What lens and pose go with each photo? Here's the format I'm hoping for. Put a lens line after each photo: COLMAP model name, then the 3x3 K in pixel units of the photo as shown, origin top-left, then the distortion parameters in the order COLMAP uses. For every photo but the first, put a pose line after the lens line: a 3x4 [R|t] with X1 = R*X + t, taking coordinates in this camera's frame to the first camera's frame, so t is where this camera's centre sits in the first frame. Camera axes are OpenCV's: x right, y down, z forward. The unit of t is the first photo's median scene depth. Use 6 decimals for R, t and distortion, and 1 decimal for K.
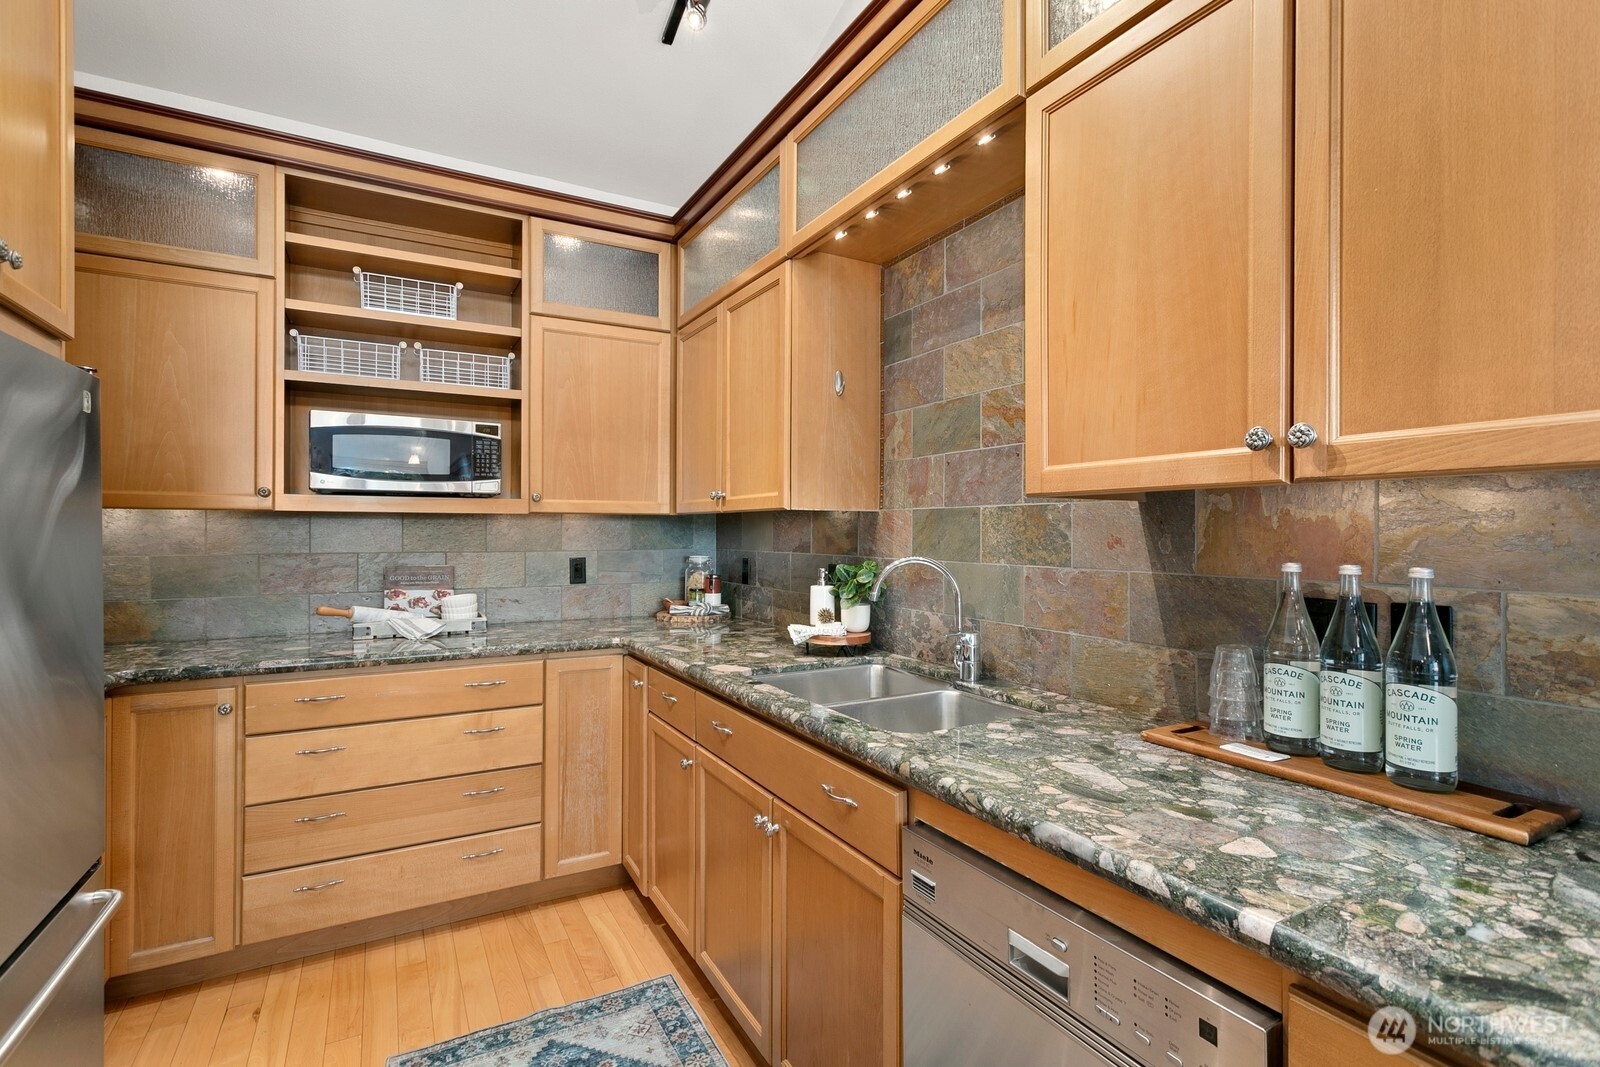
lens RADIAL K [[754.4, 0, 804.0], [0, 754.4, 529.1], [0, 0, 1]] dist [0.014991, -0.000029]
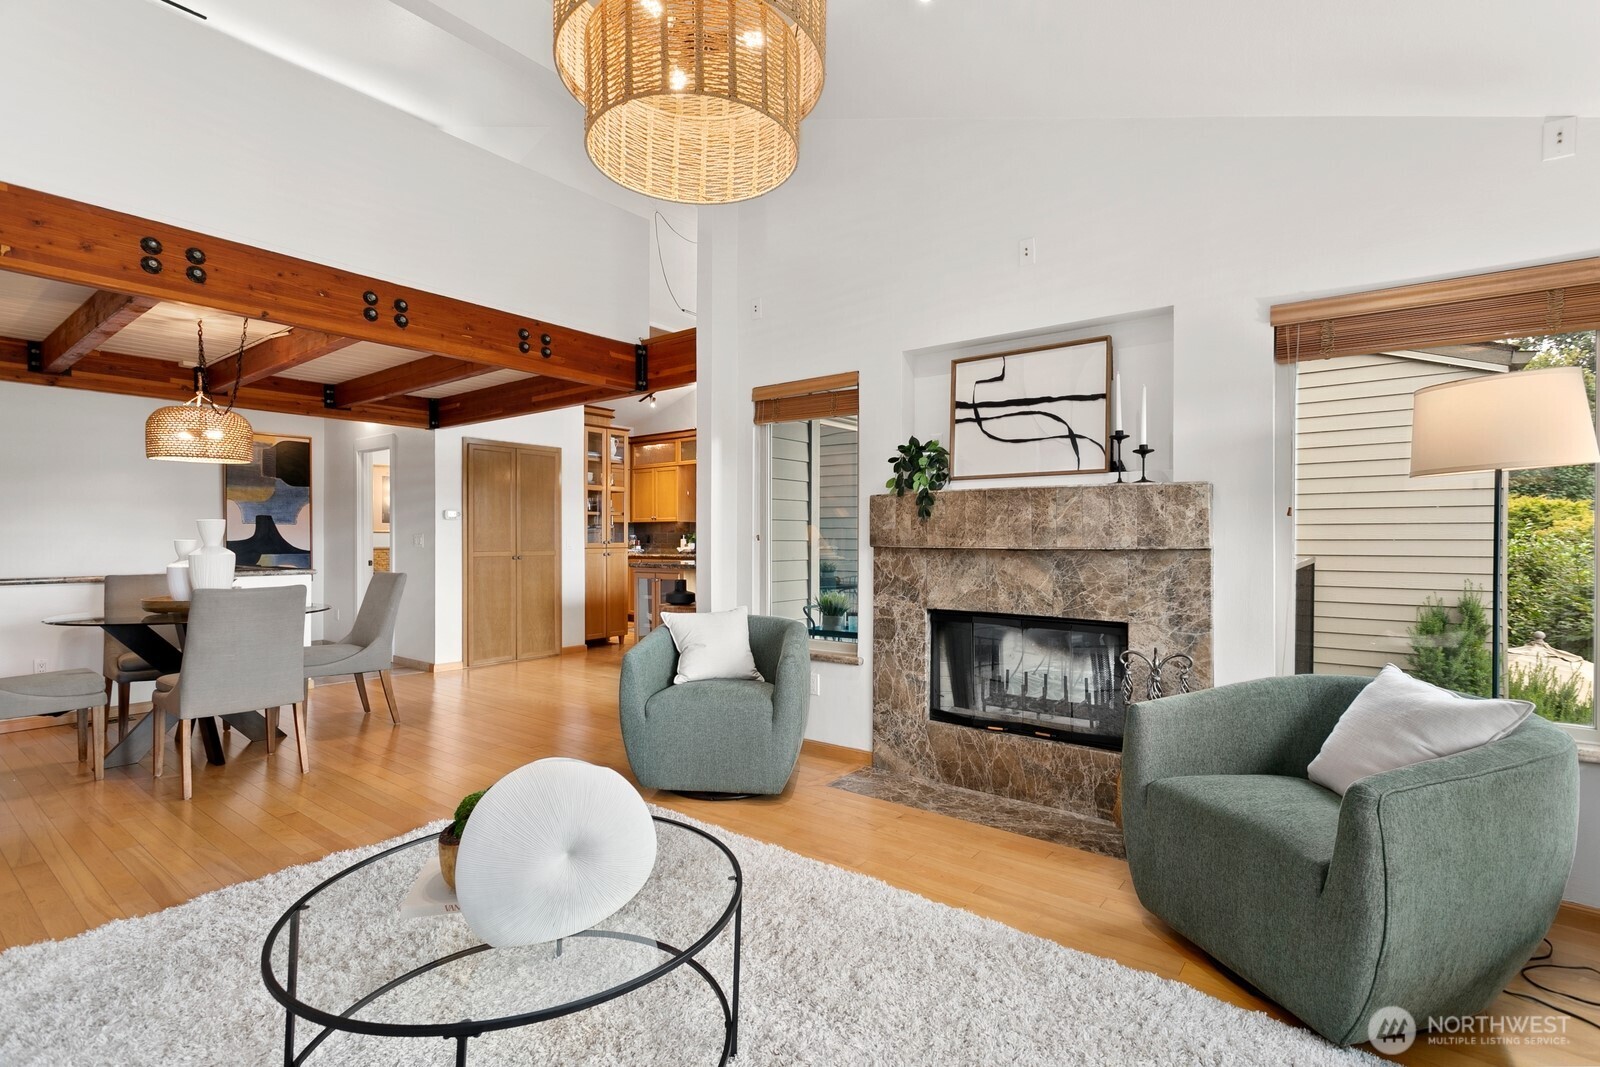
lens RADIAL K [[754.4, 0, 801.9], [0, 754.4, 540.1], [0, 0, 1]] dist [0.014991, -0.000029]
pose [[0.922012, -0.005036, 0.387129, -1.326144], [0.002156, 0.999967, 0.007873, 0.062713], [-0.387156, -0.006424, 0.921992, -4.198376]]
